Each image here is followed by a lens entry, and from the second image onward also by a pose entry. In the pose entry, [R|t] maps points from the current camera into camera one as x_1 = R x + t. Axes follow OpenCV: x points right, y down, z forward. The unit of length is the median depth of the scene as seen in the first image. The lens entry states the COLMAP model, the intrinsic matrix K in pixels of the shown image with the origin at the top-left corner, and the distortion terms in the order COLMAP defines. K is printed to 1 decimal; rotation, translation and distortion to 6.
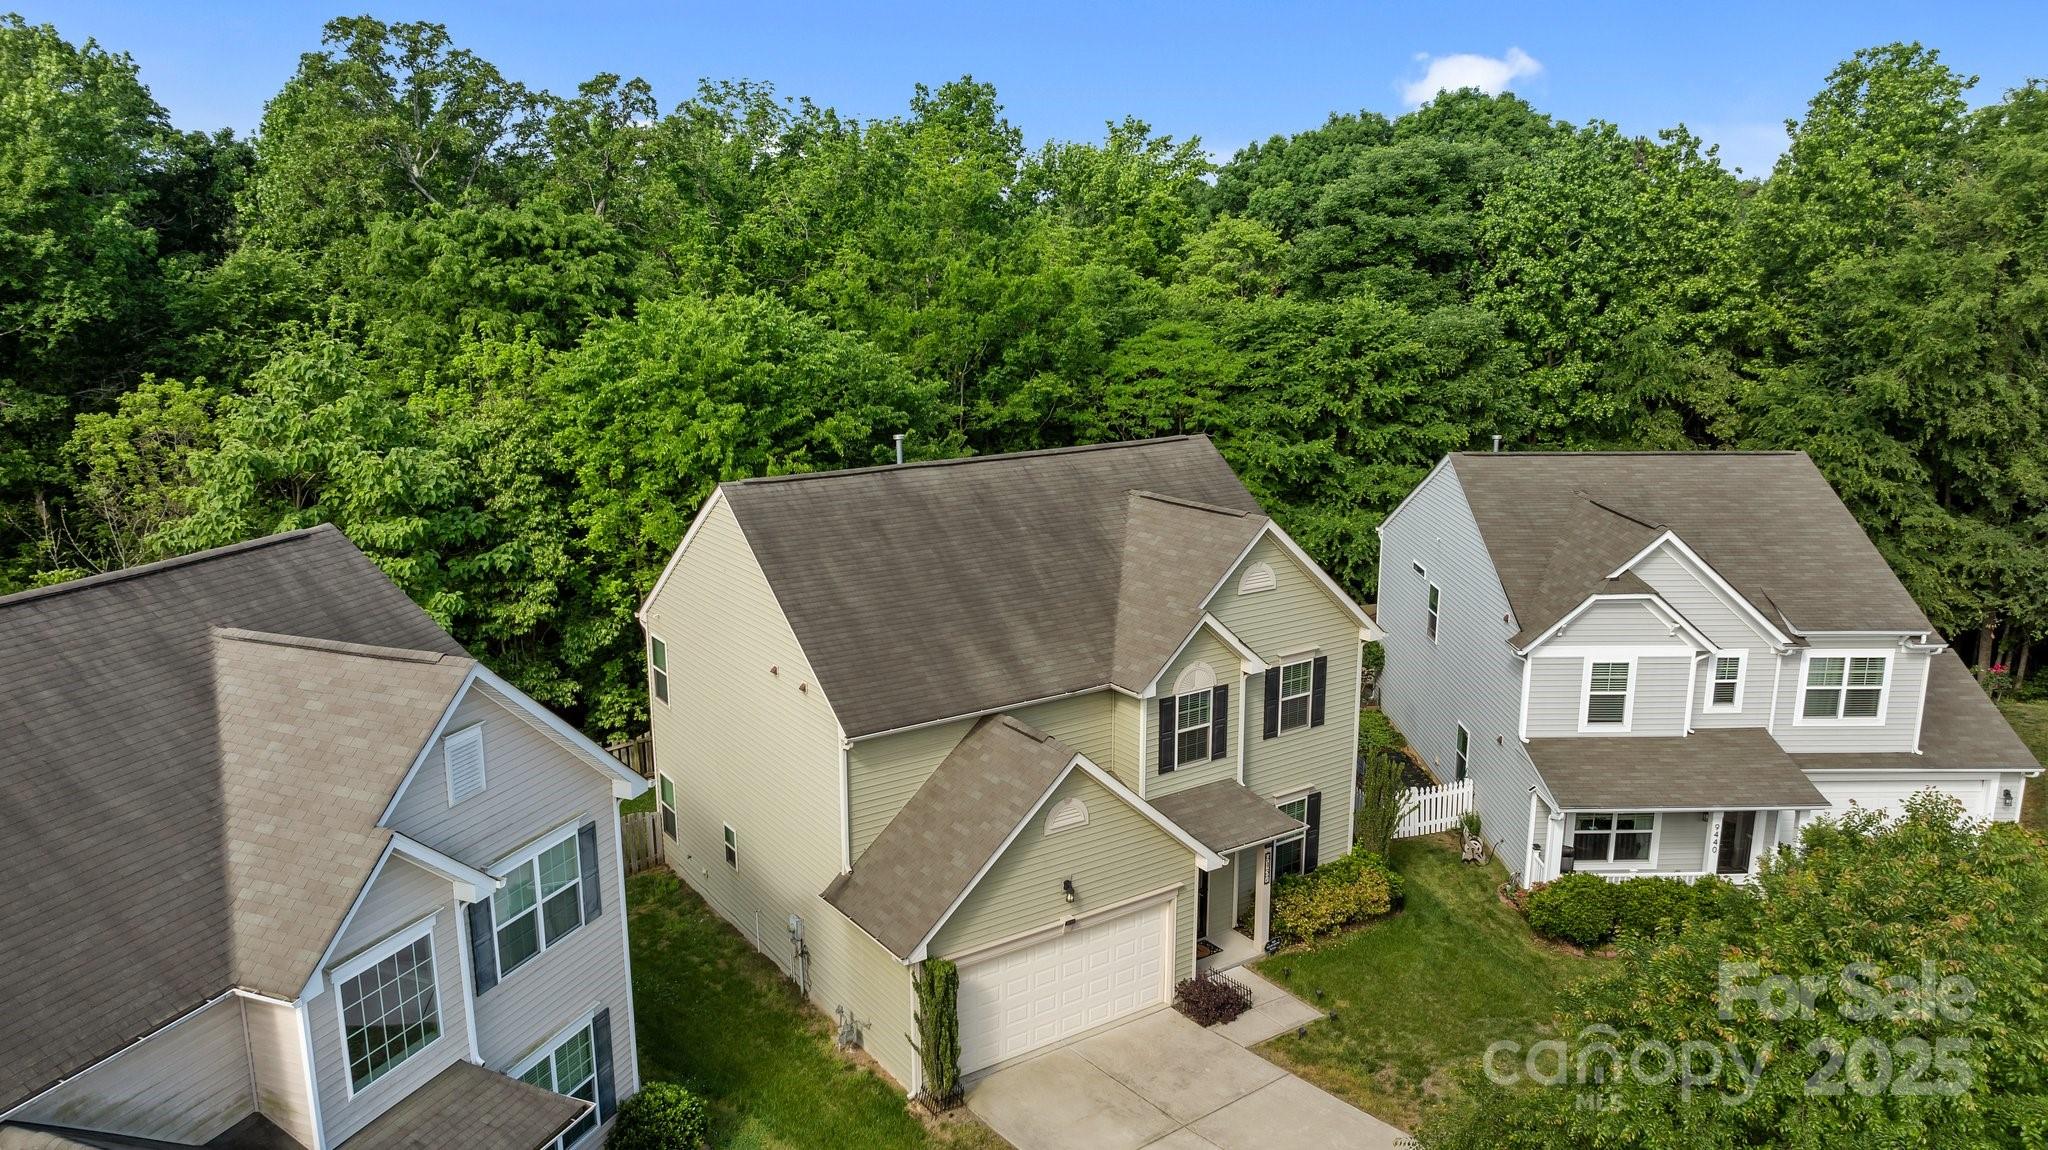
lens RADIAL K [[1445.7, 0, 1024.0], [0, 1445.7, 575.0], [0, 0, 1]] dist [-0.036389, 0.032082]
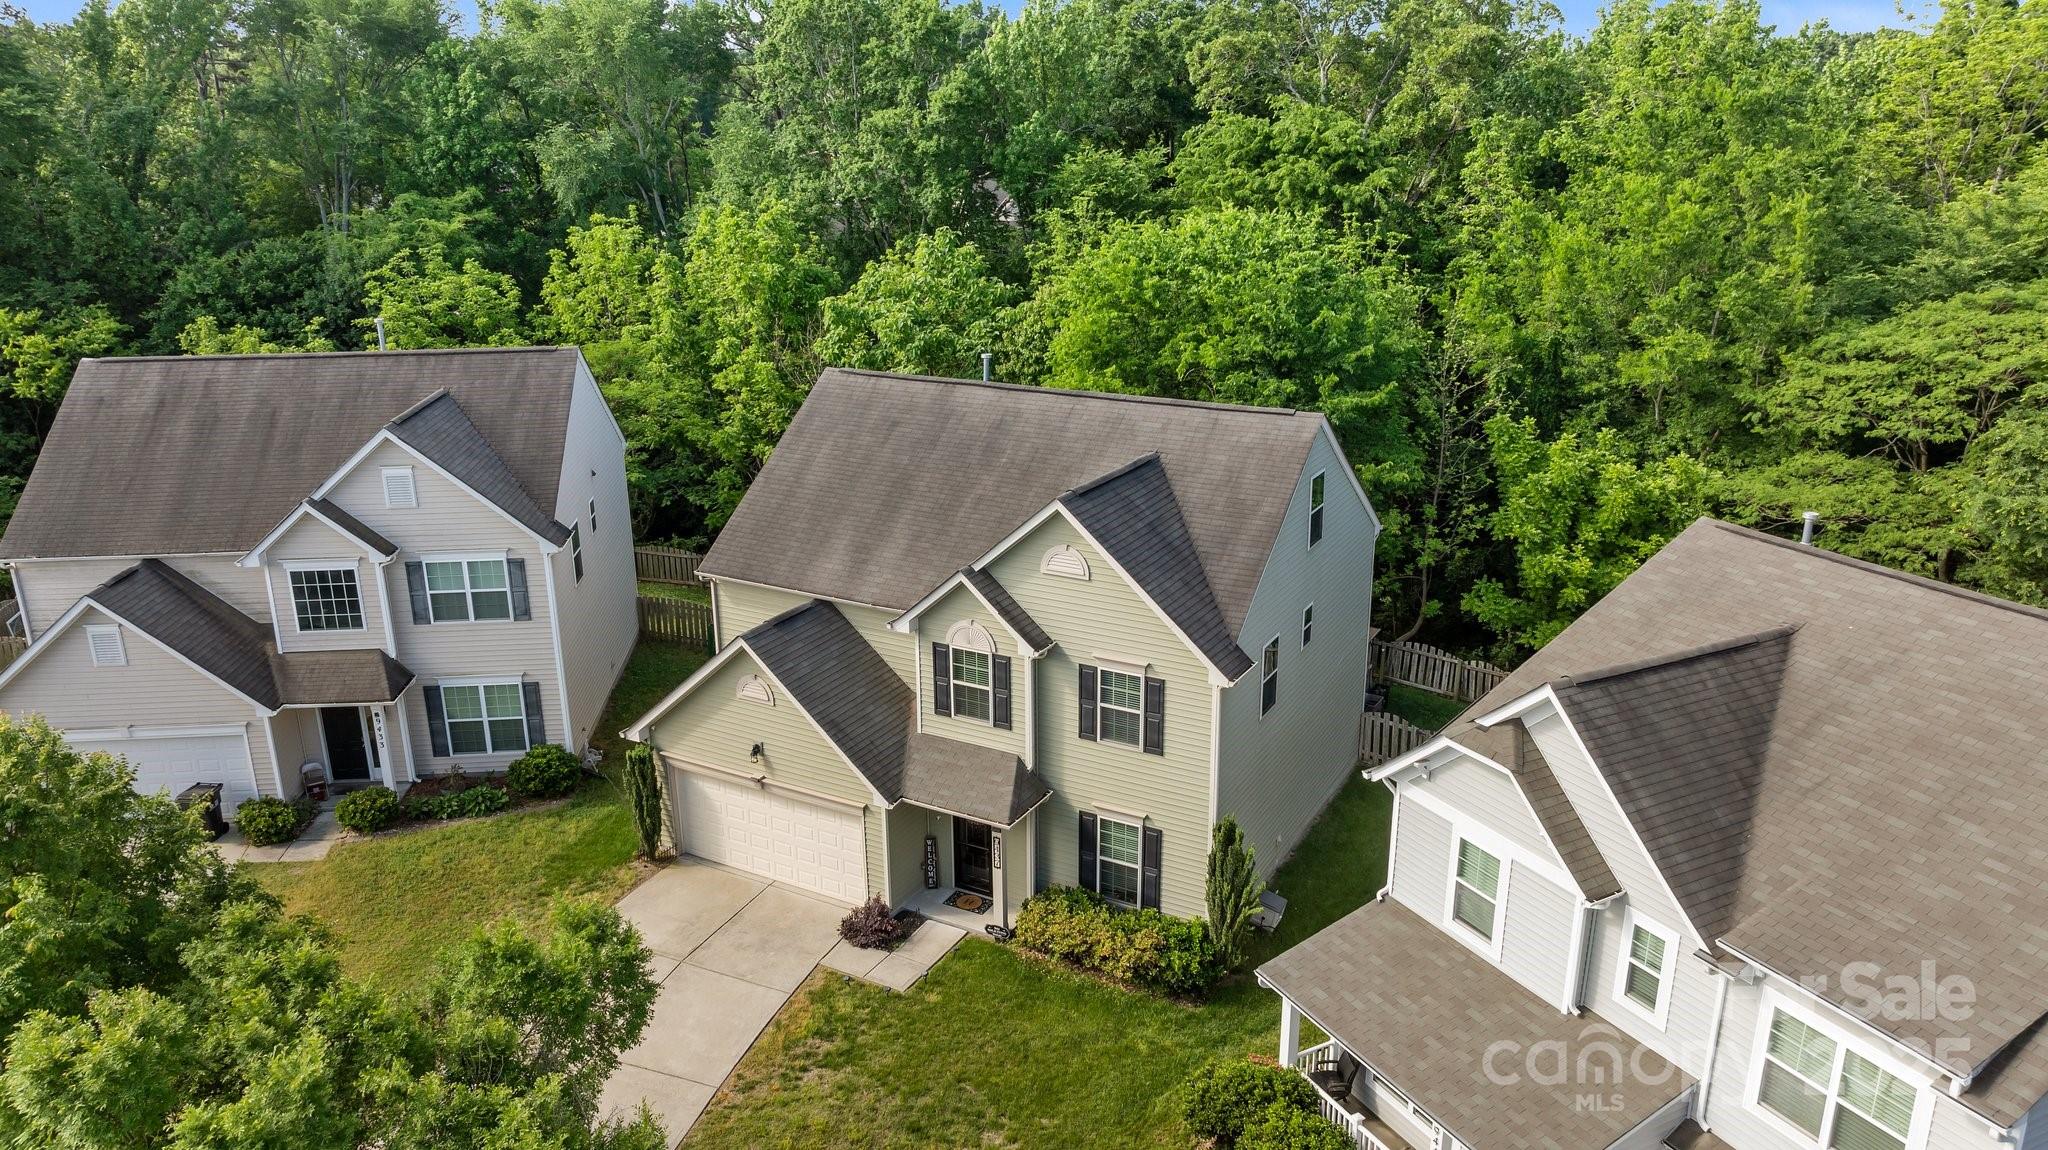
lens RADIAL K [[1445.7, 0, 1024.0], [0, 1445.7, 575.0], [0, 0, 1]] dist [-0.036389, 0.032082]
pose [[0.452294, 0.273793, -0.848804, 0.859862], [-0.195070, 0.959039, 0.205406, -0.159932], [0.870275, 0.072672, 0.487176, 0.486894]]
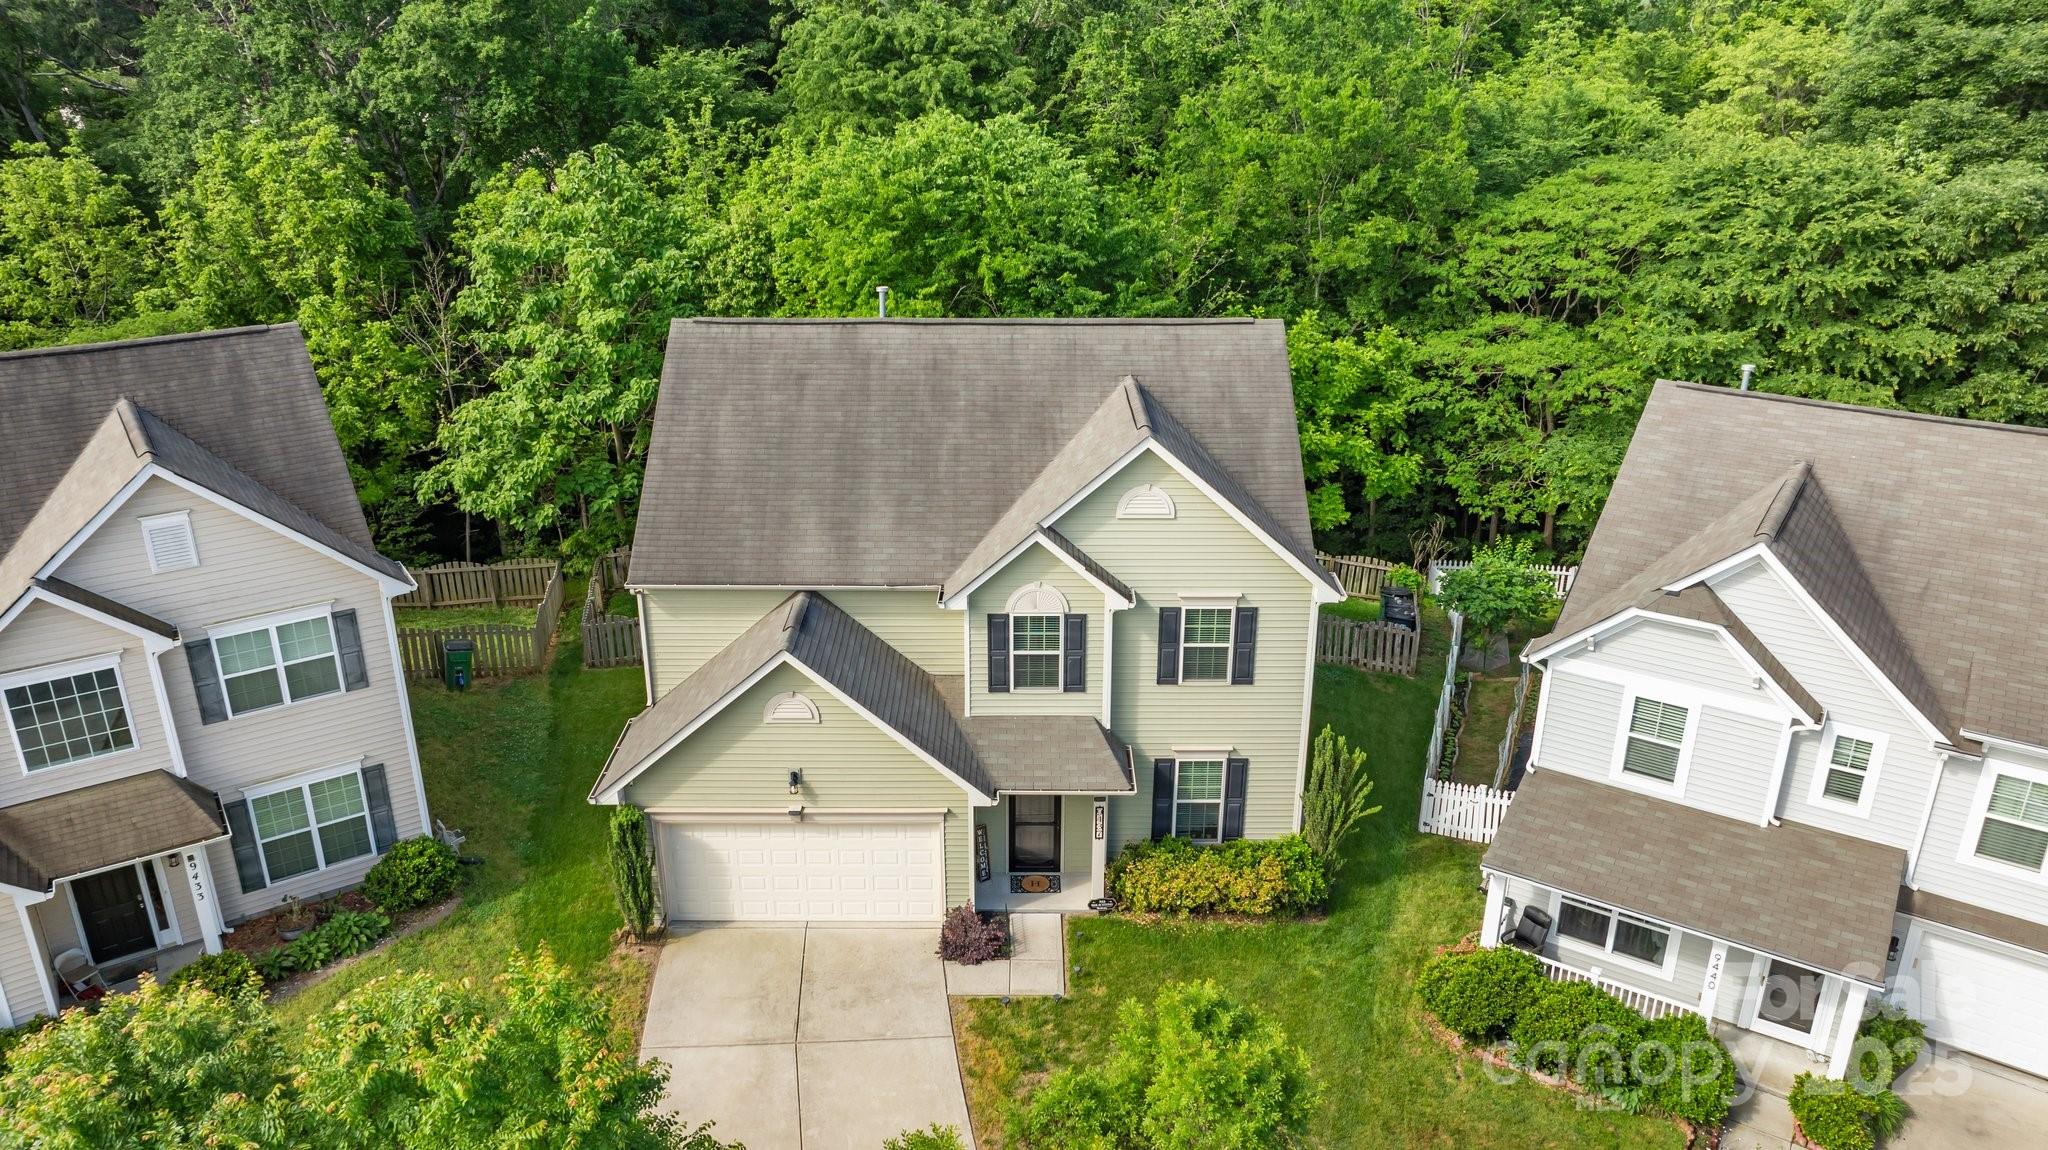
lens RADIAL K [[1445.7, 0, 1024.0], [0, 1445.7, 575.0], [0, 0, 1]] dist [-0.036389, 0.032082]
pose [[0.830235, 0.210548, -0.516120, 0.511129], [-0.130121, 0.973543, 0.187838, -0.099475], [0.542014, -0.088792, 0.835666, 0.218190]]
